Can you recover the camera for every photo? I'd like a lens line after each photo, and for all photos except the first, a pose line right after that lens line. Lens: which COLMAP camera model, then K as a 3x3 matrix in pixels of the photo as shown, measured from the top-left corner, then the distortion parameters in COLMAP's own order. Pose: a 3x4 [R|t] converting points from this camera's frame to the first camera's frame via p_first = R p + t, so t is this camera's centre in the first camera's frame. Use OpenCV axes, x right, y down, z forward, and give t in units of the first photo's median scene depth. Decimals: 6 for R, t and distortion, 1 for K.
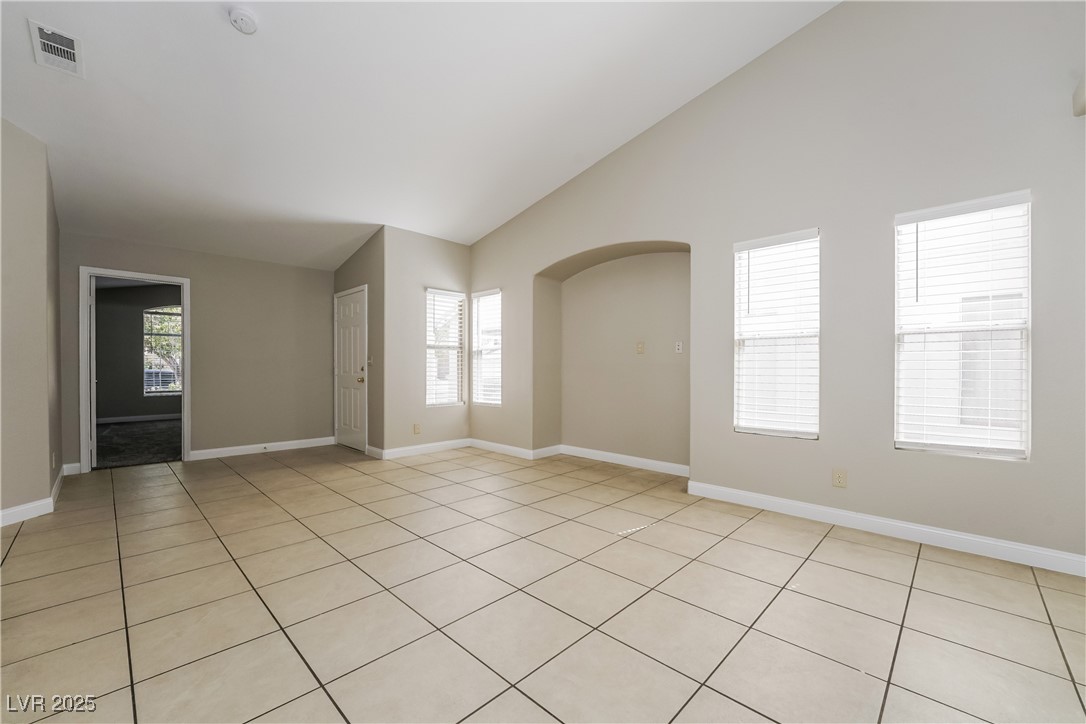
lens RADIAL K [[426.9, 0, 537.3], [0, 426.9, 366.9], [0, 0, 1]] dist [-0.016398, -0.000047]
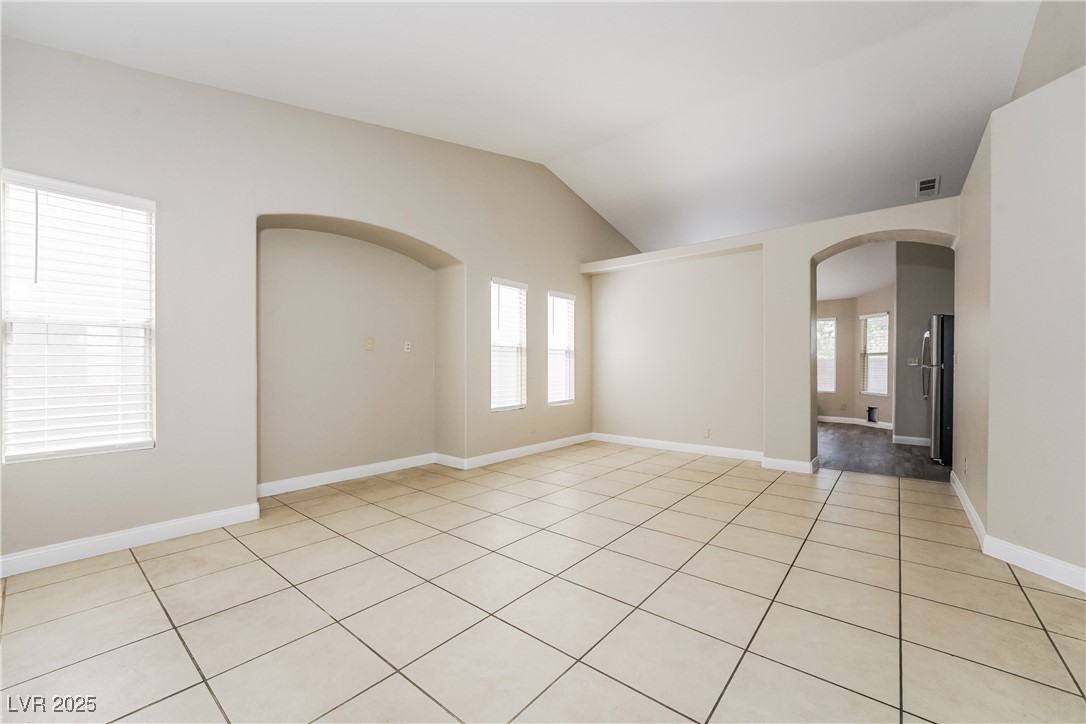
lens RADIAL K [[440.7, 0, 543.0], [0, 440.7, 362.0], [0, 0, 1]] dist [-0.000798, -0.000081]
pose [[-0.083309, 0.003810, 0.996516, -0.861111], [-0.002905, 0.999988, -0.004066, -0.004361], [-0.996520, -0.003234, -0.083297, 0.833584]]
